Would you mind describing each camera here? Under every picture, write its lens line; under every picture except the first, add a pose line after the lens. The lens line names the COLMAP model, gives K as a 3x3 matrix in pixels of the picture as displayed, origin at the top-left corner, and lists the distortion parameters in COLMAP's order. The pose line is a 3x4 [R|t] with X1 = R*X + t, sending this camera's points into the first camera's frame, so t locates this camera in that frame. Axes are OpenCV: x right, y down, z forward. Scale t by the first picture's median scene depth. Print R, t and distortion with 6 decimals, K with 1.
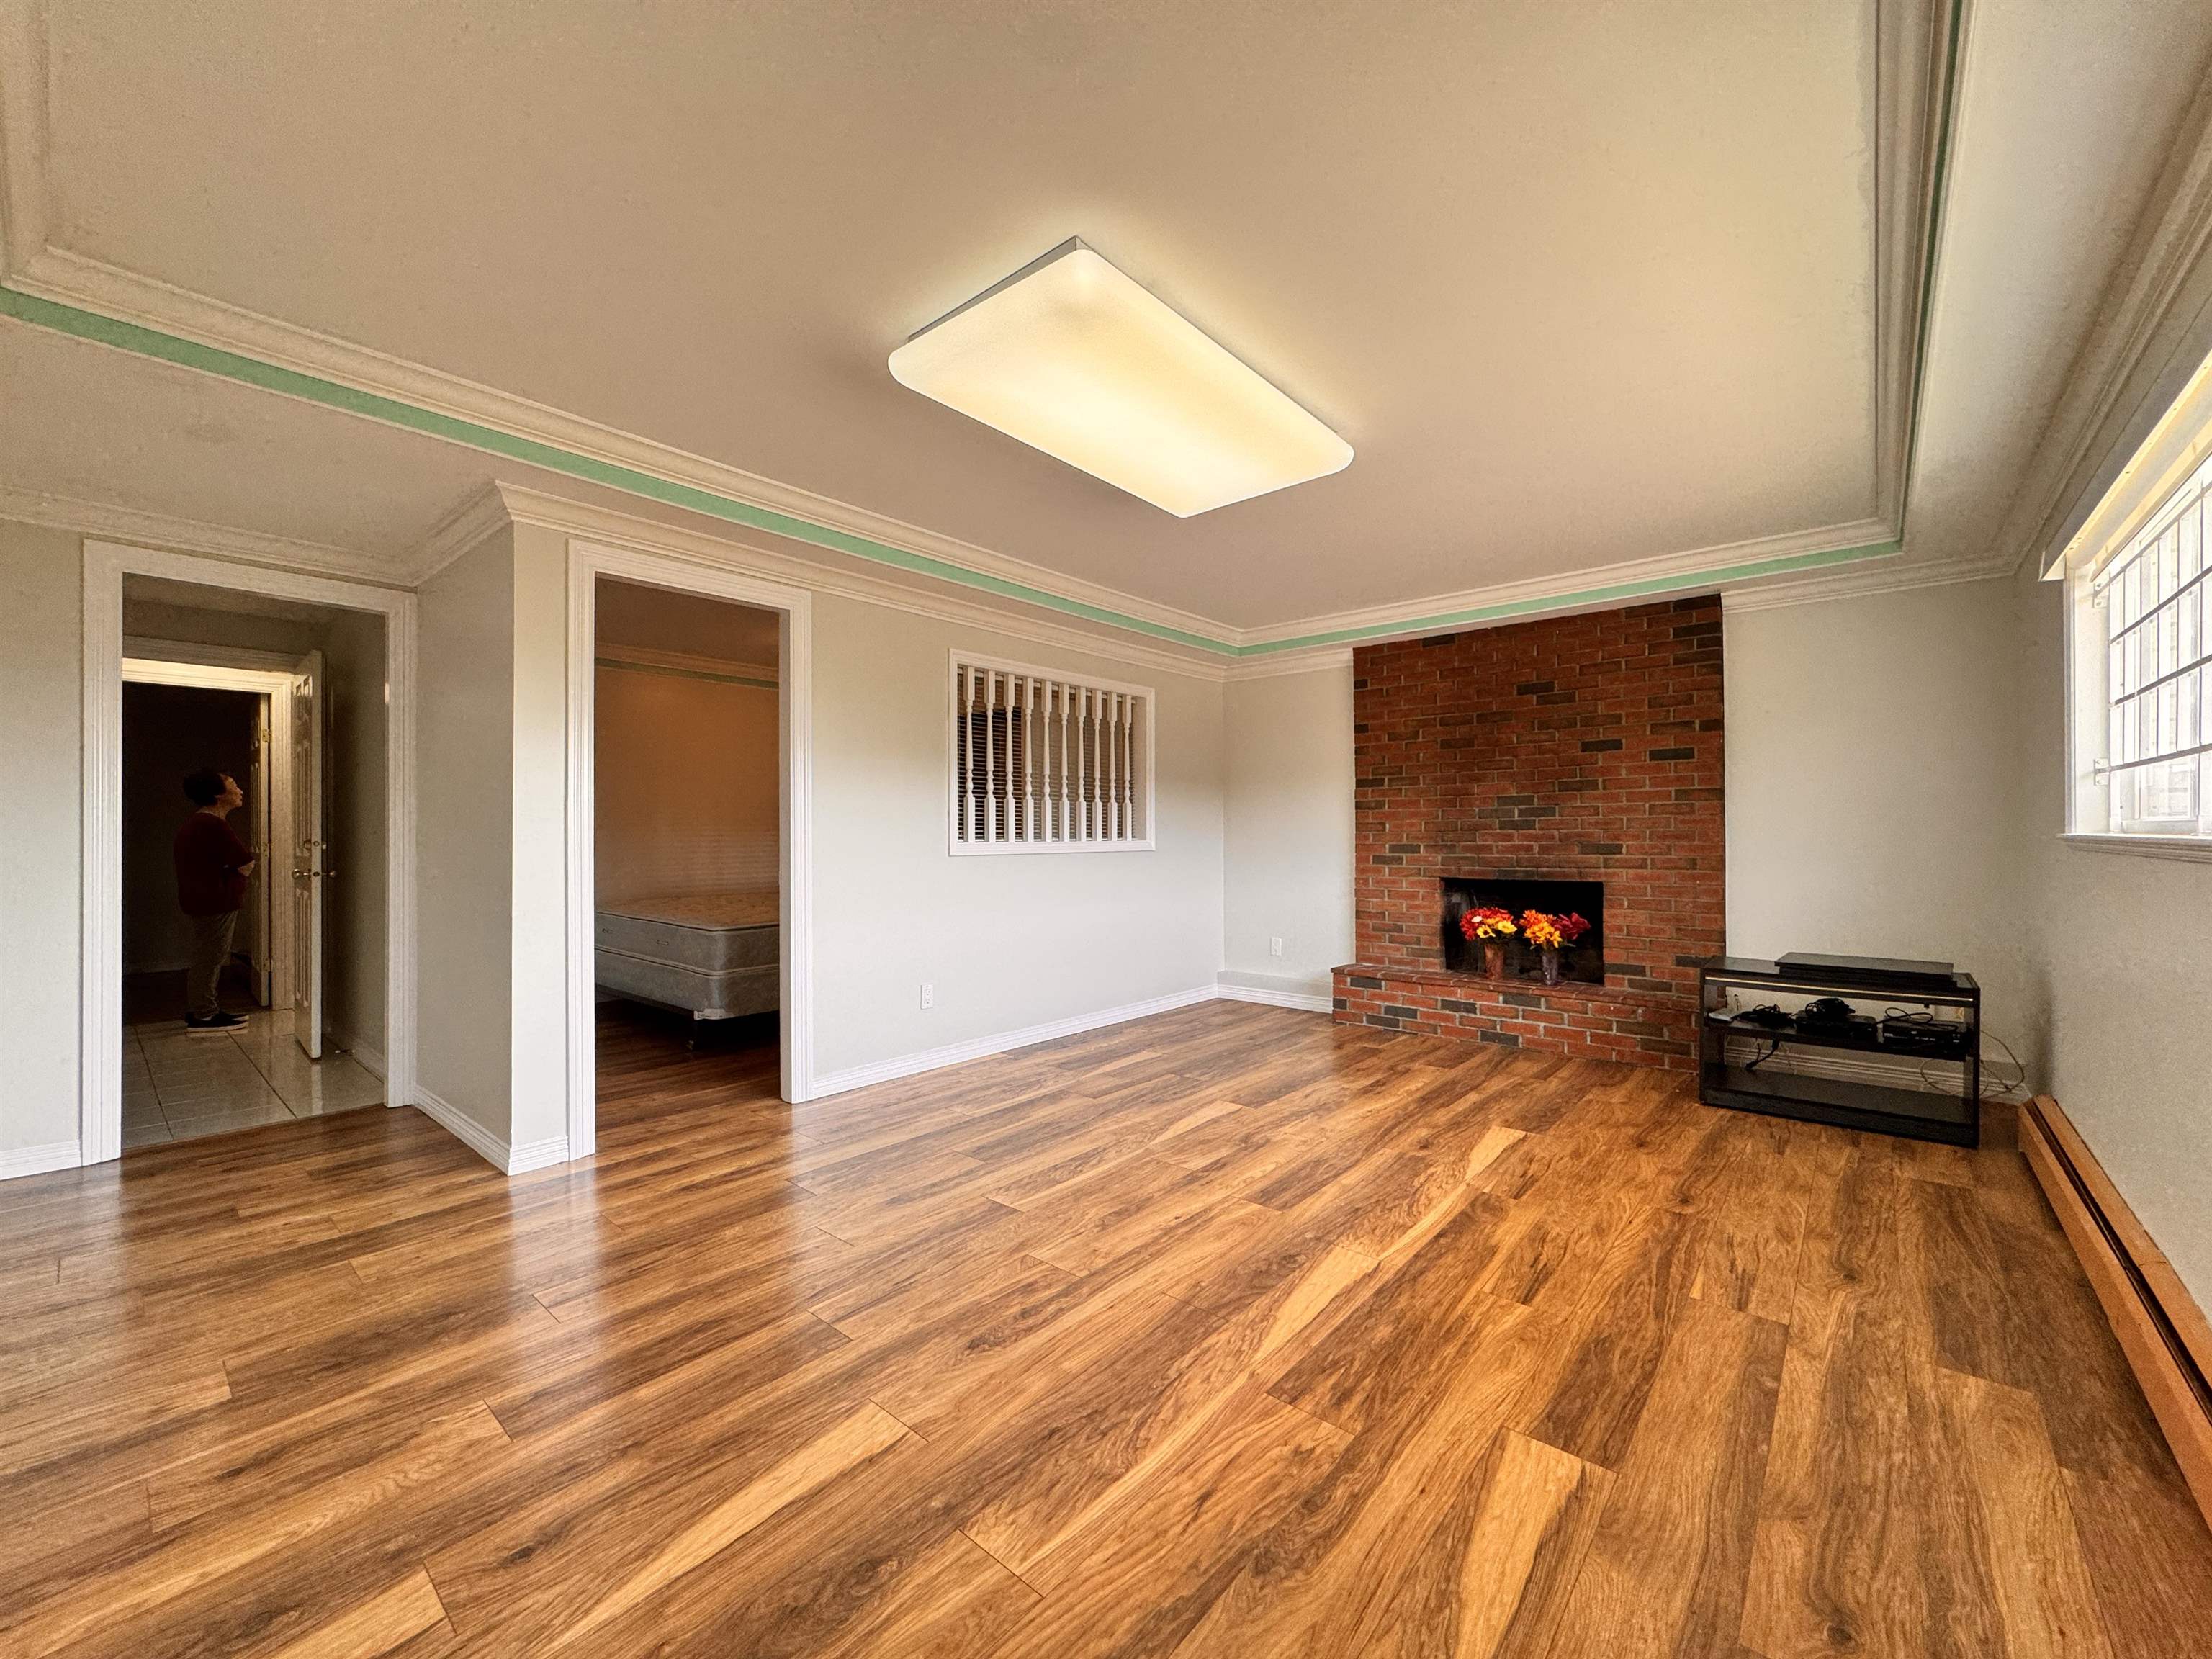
lens RADIAL K [[887.7, 0, 1106.0], [0, 887.7, 832.9], [0, 0, 1]] dist [-0.010131, 0.000204]
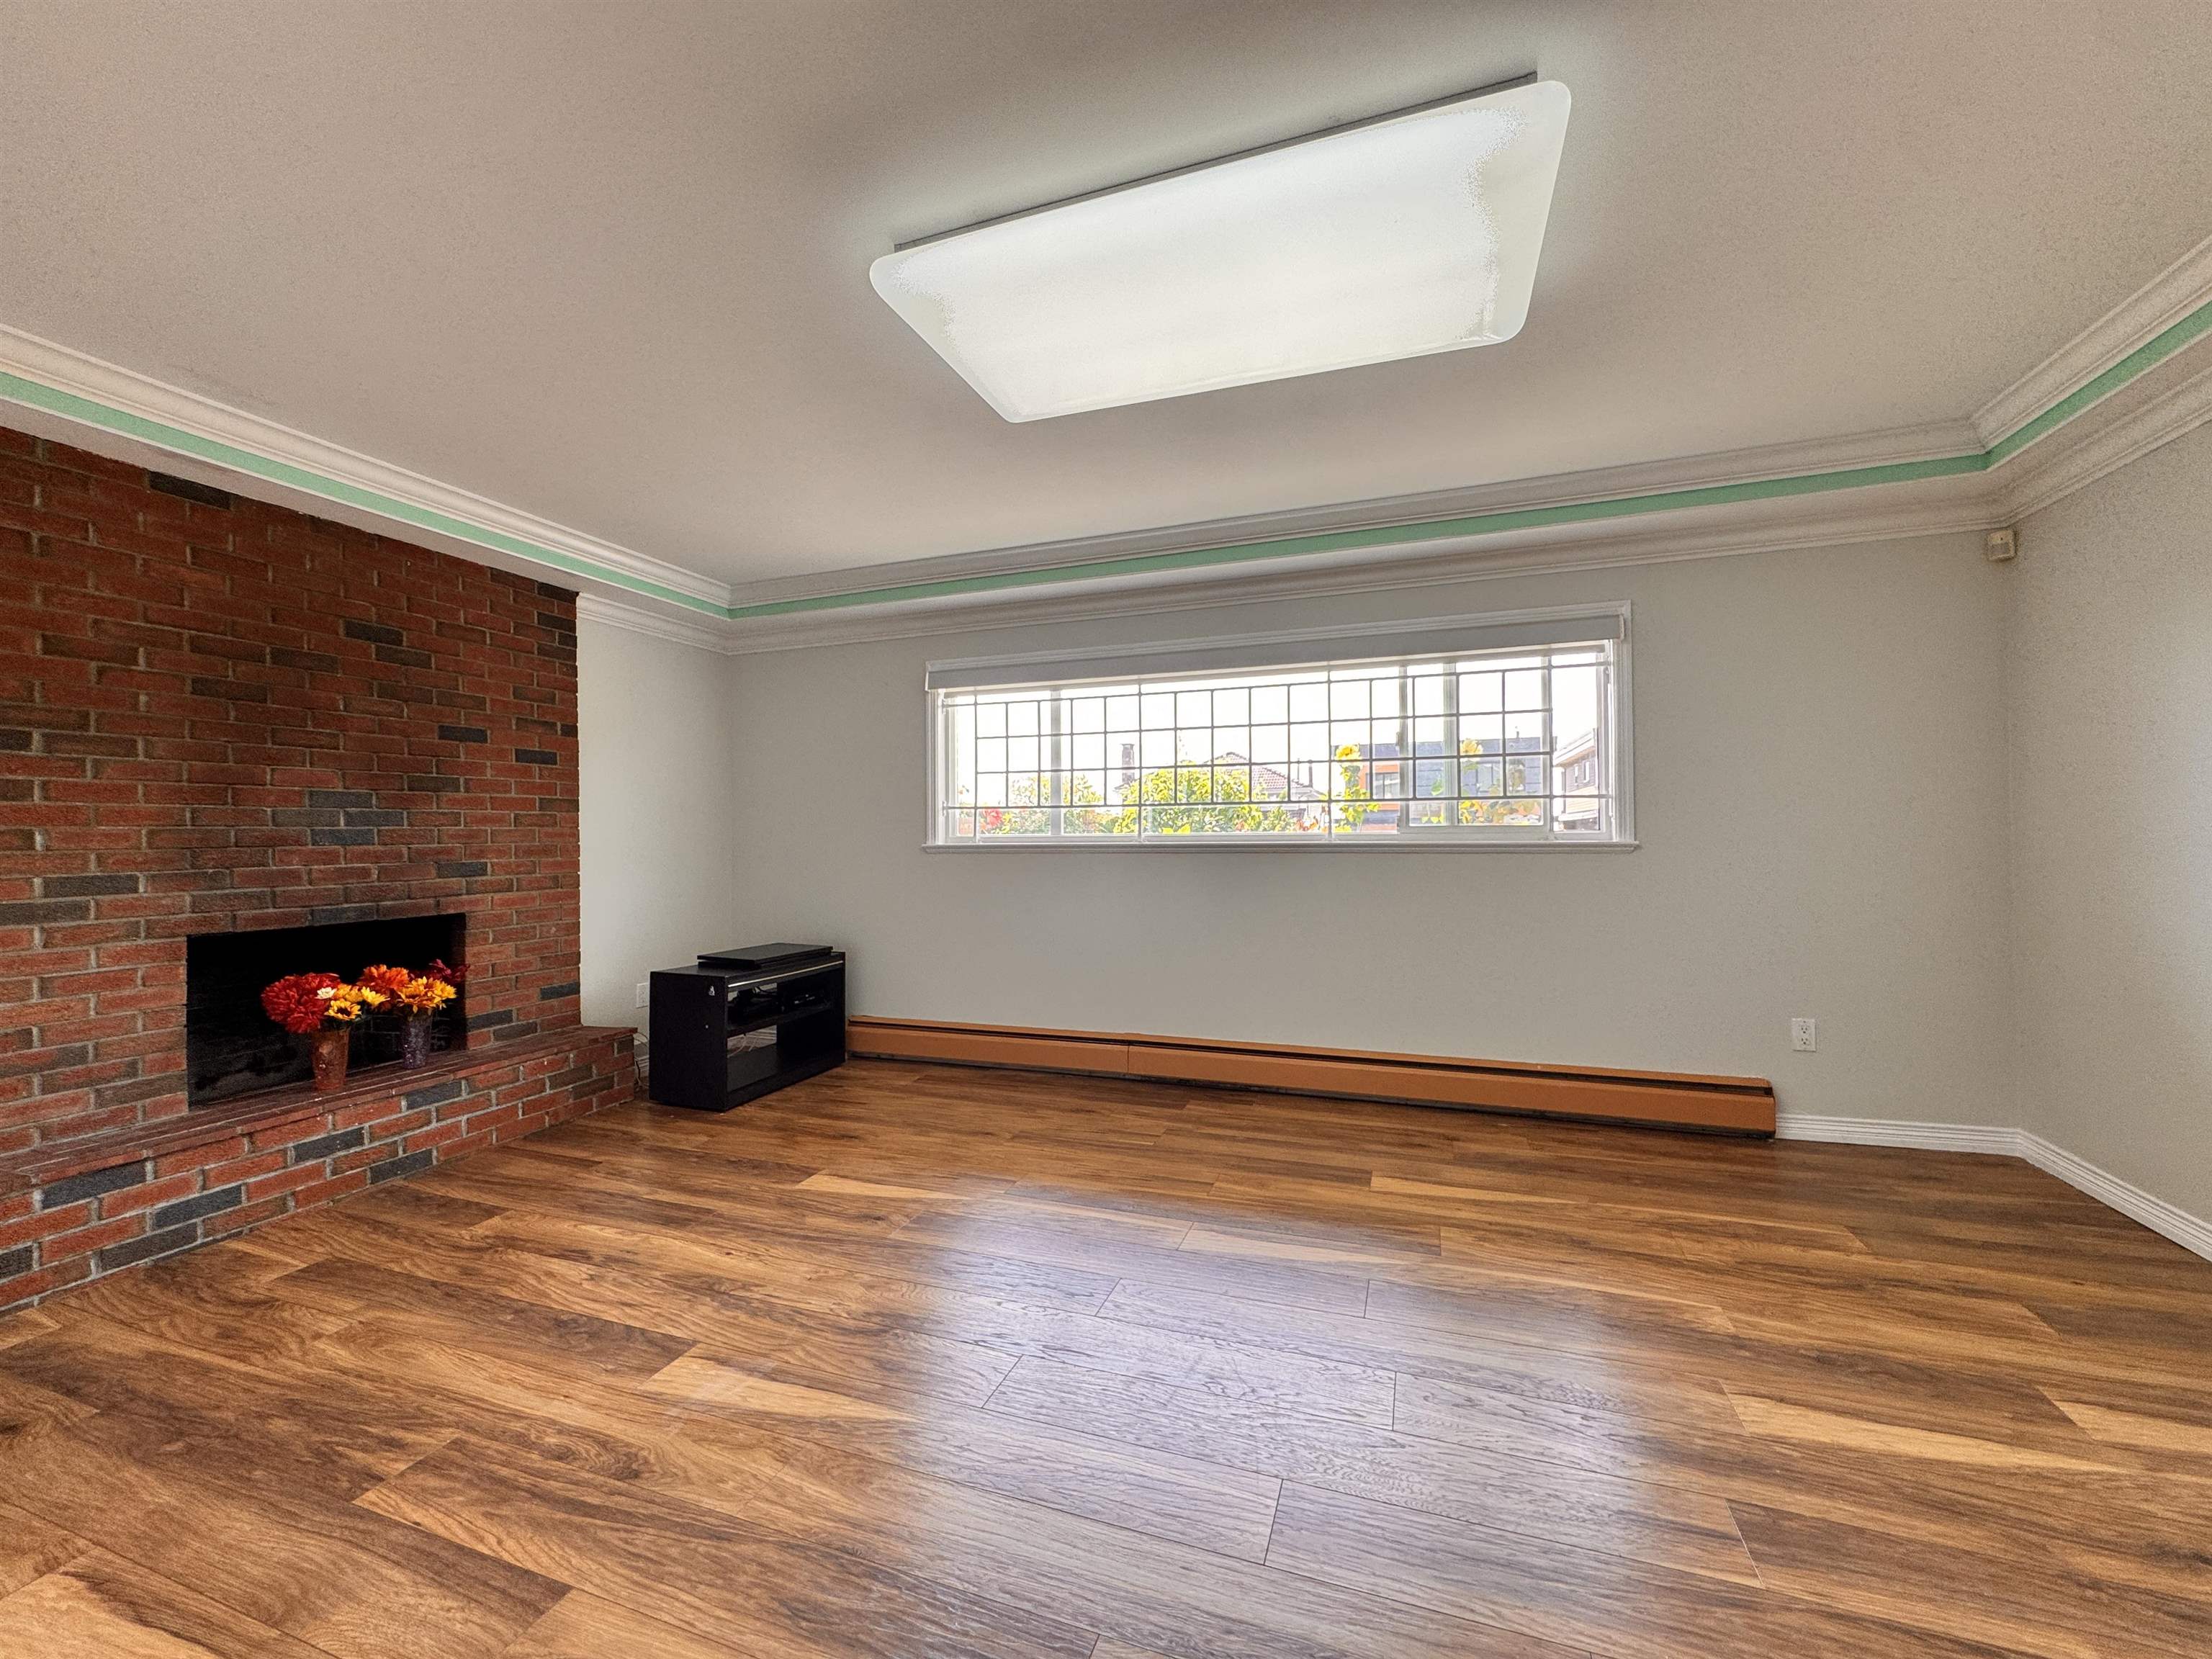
lens RADIAL K [[887.7, 0, 1102.5], [0, 887.7, 826.0], [0, 0, 1]] dist [-0.010131, 0.000204]
pose [[-0.357454, 0.020395, 0.933708, -0.370664], [0.012603, 0.999776, -0.017013, 0.000545], [-0.933846, 0.005686, -0.357631, 0.806166]]
